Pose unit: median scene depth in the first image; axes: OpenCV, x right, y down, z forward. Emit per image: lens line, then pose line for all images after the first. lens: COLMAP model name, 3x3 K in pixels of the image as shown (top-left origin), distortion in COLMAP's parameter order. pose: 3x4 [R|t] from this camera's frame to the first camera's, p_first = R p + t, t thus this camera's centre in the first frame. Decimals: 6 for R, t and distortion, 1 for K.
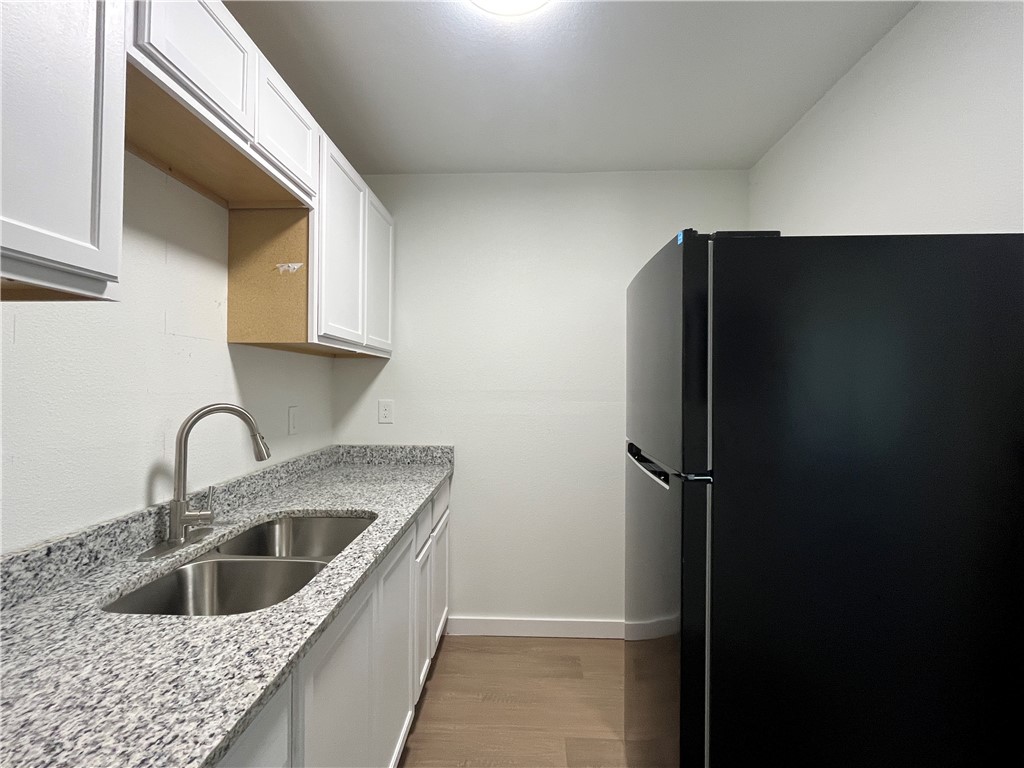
lens RADIAL K [[471.4, 0, 510.3], [0, 471.4, 381.0], [0, 0, 1]] dist [-0.002885, -0.000434]
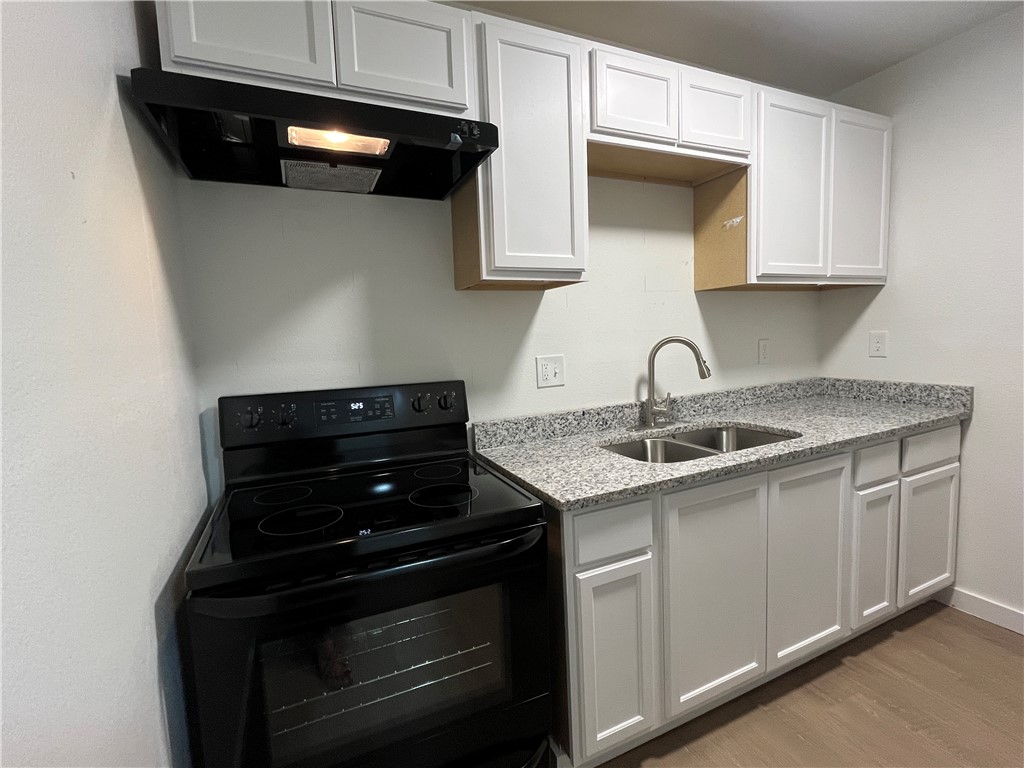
lens RADIAL K [[471.4, 0, 510.3], [0, 471.4, 381.0], [0, 0, 1]] dist [-0.002885, -0.000434]
pose [[0.439721, 0.062670, -0.895945, 0.443807], [0.053978, 0.993915, 0.096014, 0.017820], [0.896511, -0.090581, 0.433663, -0.077354]]
